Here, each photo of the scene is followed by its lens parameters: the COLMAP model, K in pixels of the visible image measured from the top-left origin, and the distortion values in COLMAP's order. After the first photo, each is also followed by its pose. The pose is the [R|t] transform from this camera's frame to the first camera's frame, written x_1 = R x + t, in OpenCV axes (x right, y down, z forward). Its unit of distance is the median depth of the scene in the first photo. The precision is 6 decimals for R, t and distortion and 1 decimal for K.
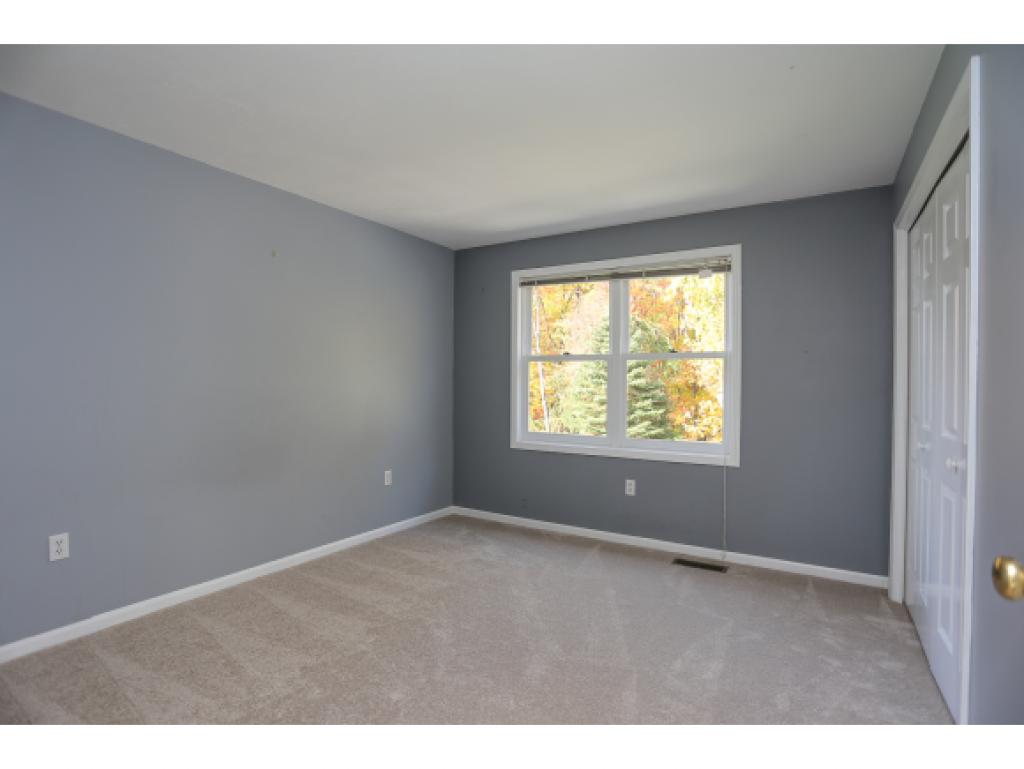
lens RADIAL K [[498.2, 0, 510.6], [0, 498.2, 382.0], [0, 0, 1]] dist [-0.065171, 0.019964]
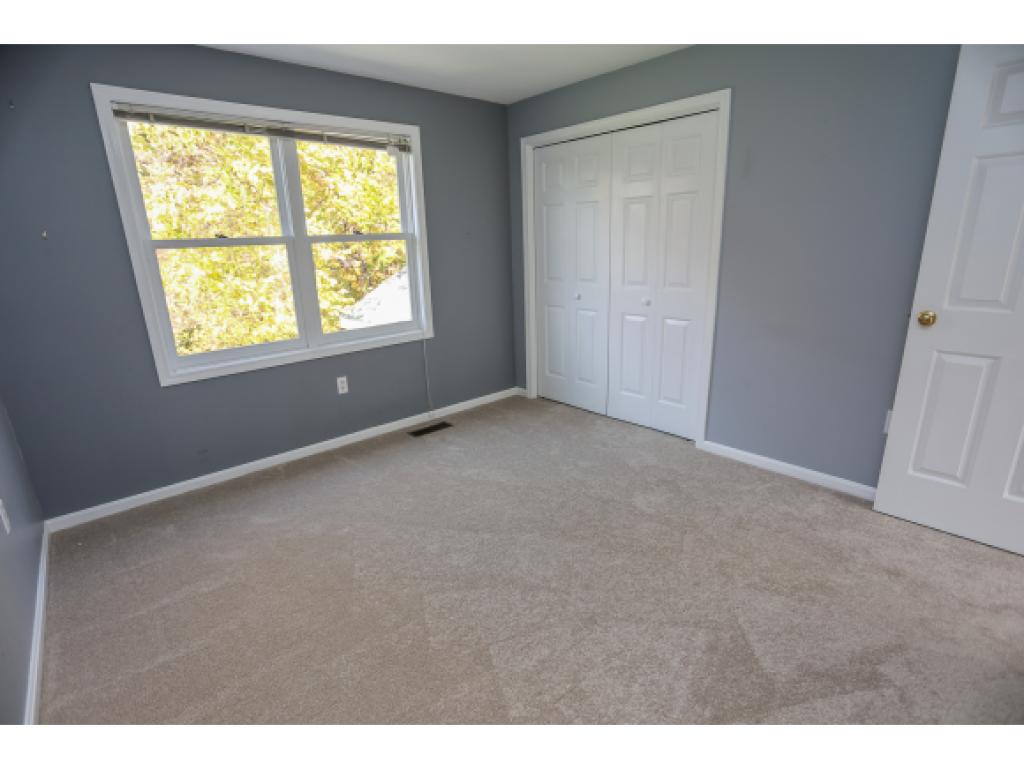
lens RADIAL K [[498.2, 0, 516.1], [0, 498.2, 386.2], [0, 0, 1]] dist [-0.065171, 0.019964]
pose [[0.277651, -0.281550, 0.918498, -0.526474], [0.037561, 0.958541, 0.282470, -0.034705], [-0.959947, -0.043928, 0.276716, 0.442540]]
